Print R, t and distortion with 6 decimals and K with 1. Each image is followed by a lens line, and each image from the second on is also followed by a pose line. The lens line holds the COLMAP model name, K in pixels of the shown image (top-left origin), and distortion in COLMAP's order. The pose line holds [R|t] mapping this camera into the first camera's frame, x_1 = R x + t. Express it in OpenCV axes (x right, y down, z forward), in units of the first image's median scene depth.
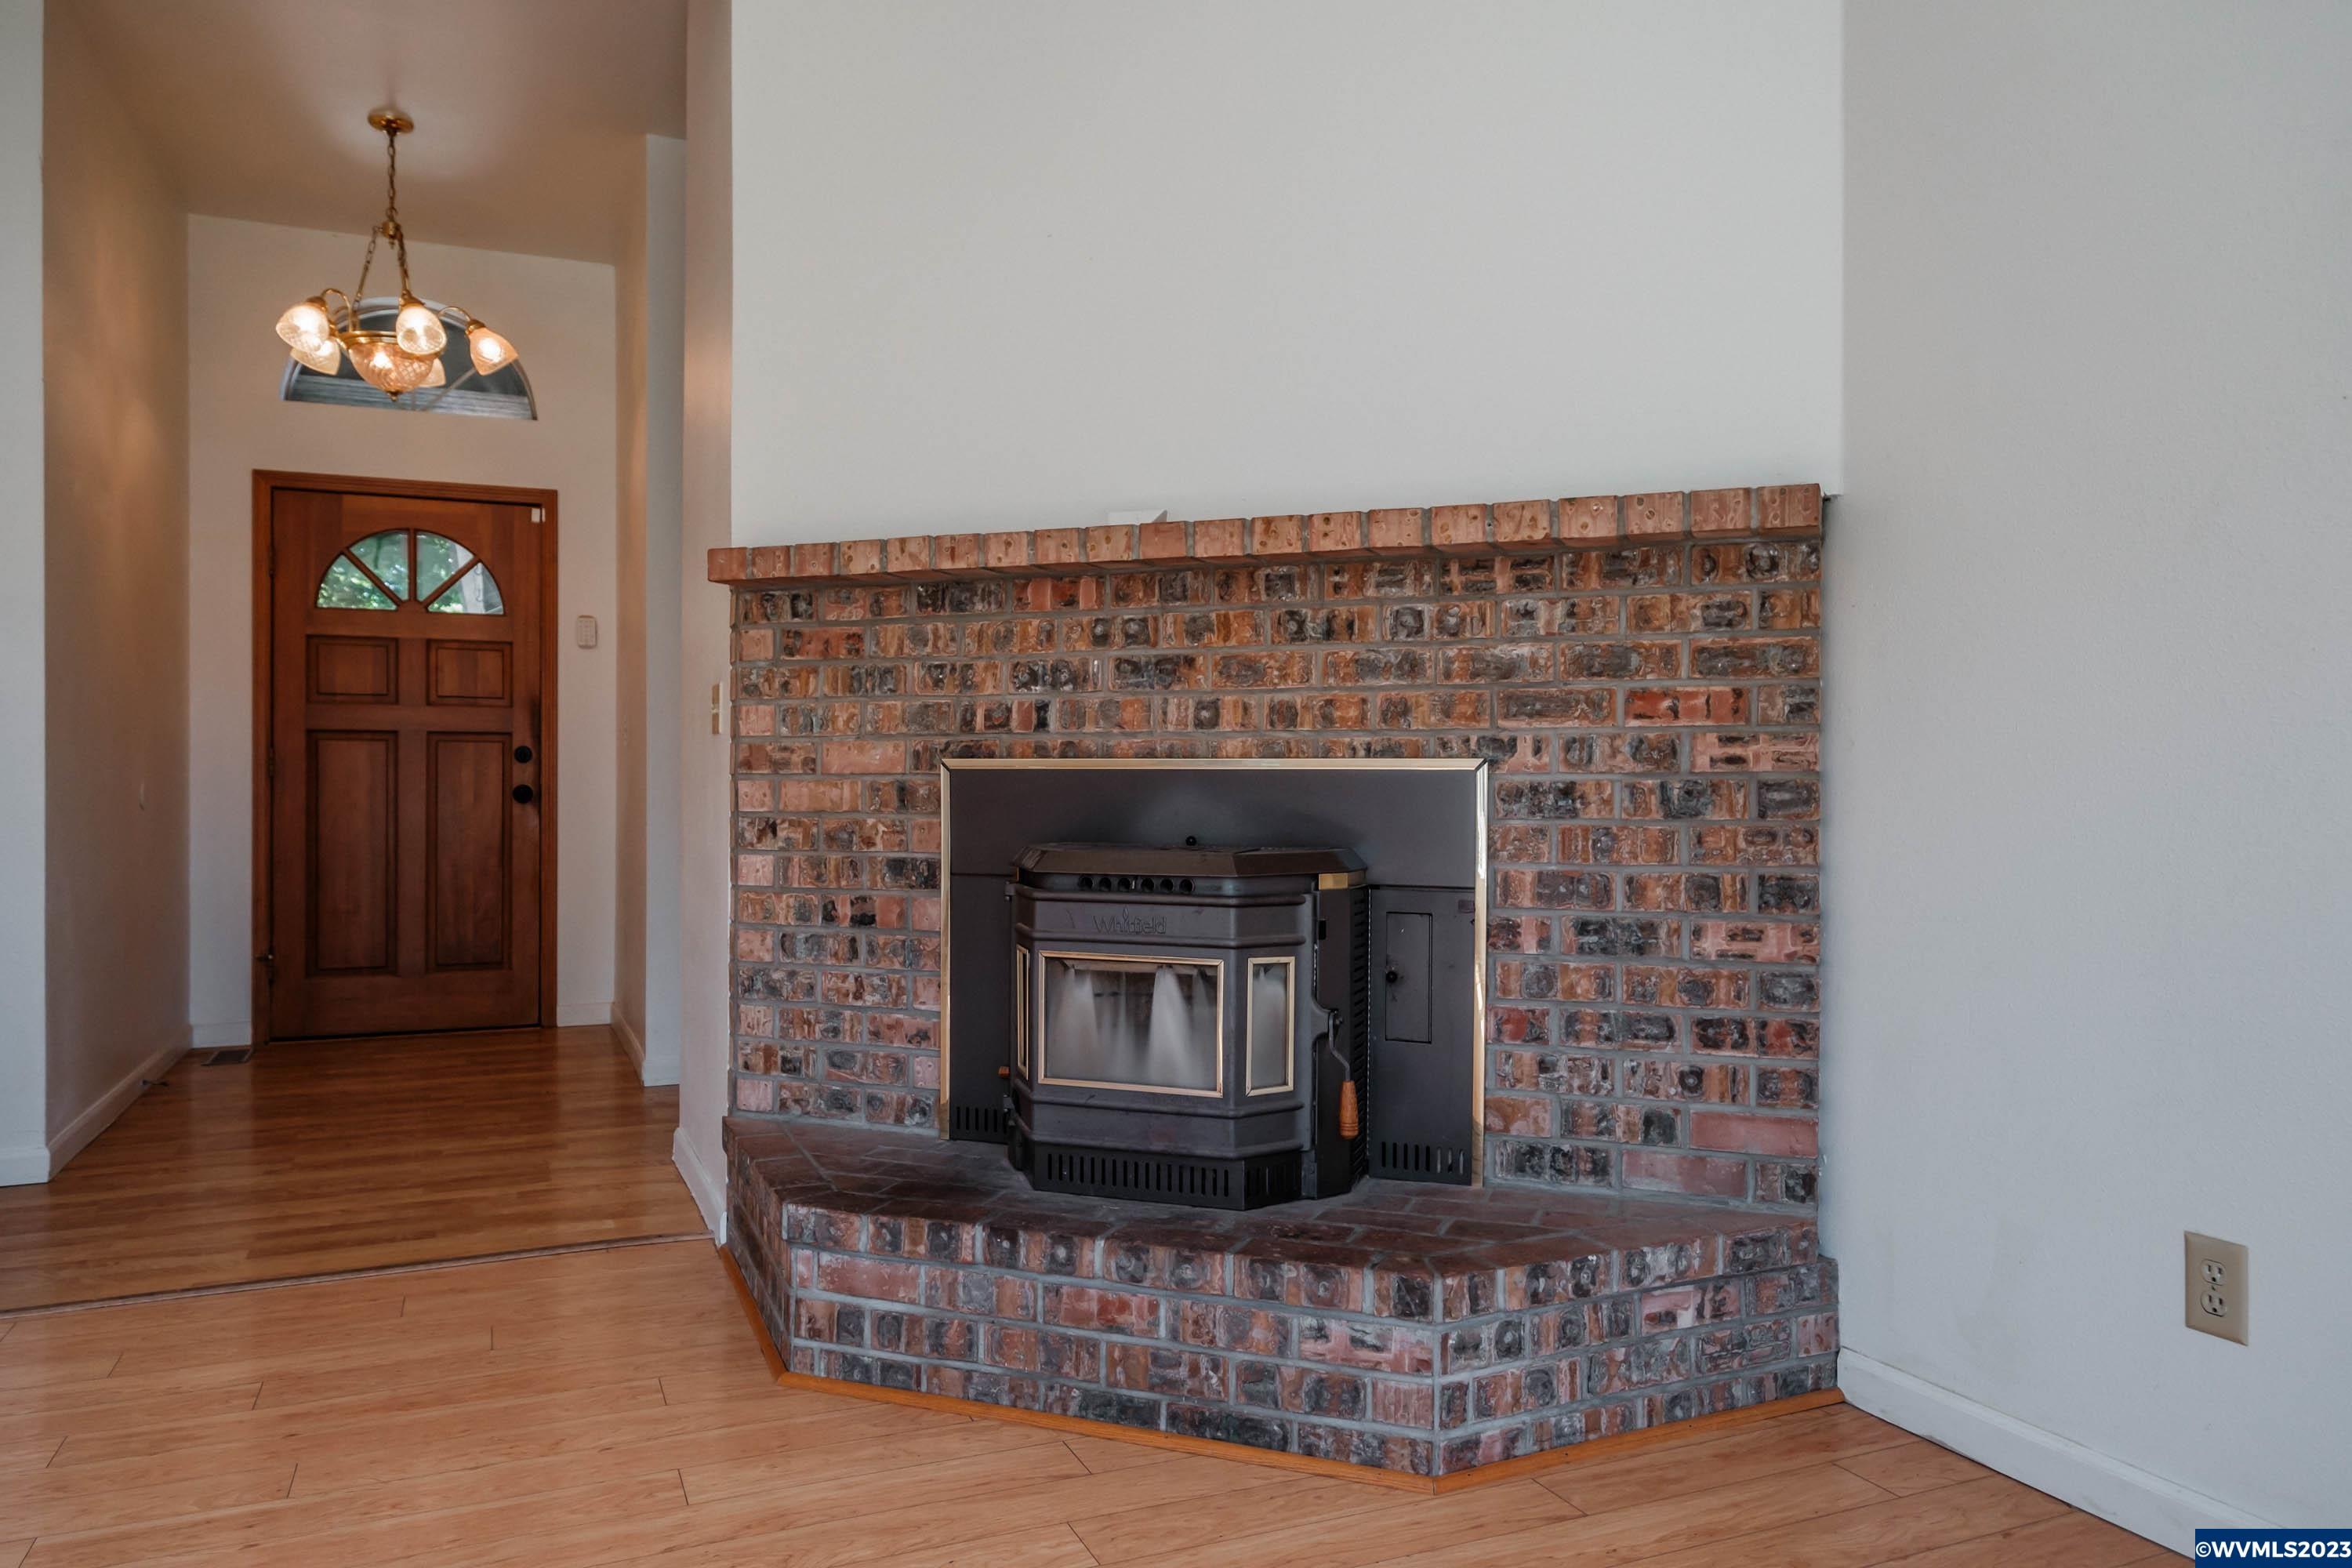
lens RADIAL K [[1588.4, 0, 1178.6], [0, 1588.4, 785.6], [0, 0, 1]] dist [0.004806, 0.000377]
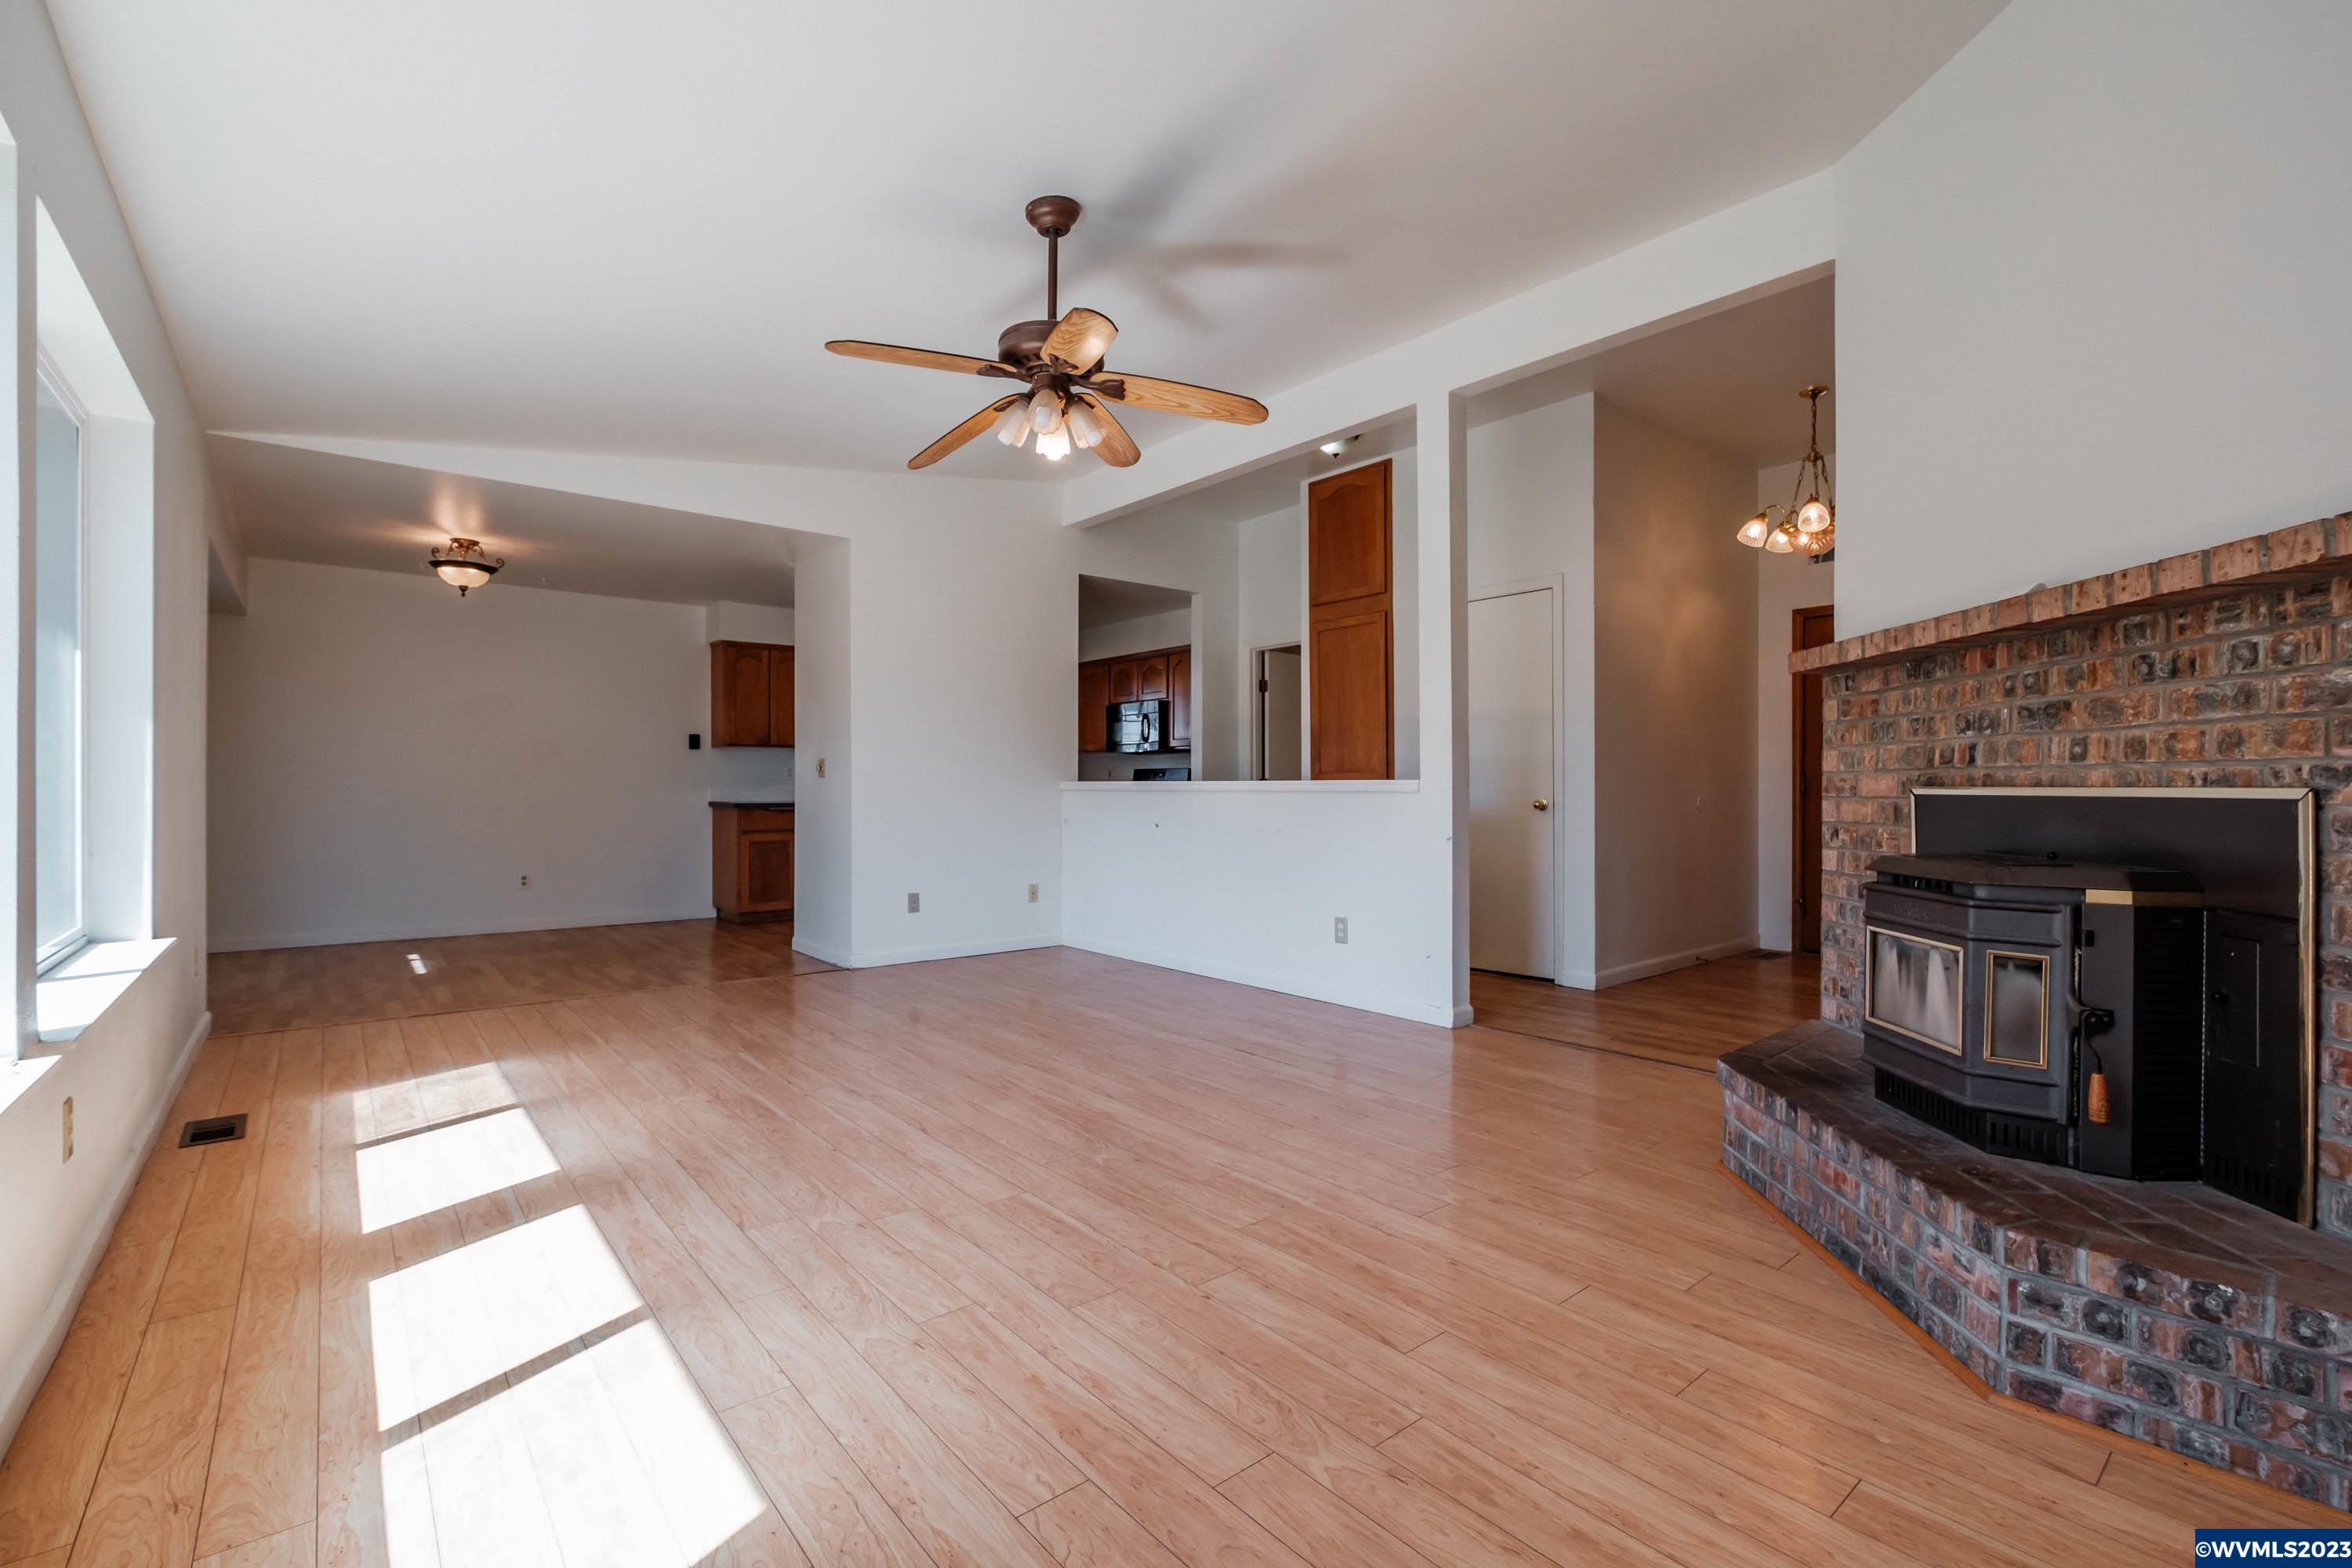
lens RADIAL K [[1041.0, 0, 1168.5], [0, 1041.0, 788.4], [0, 0, 1]] dist [-0.011134, 0.000248]
pose [[0.262620, -0.000254, -0.964899, 0.613730], [-0.003075, 0.999995, -0.001100, -0.014102], [0.964894, 0.003256, 0.262618, 0.158588]]
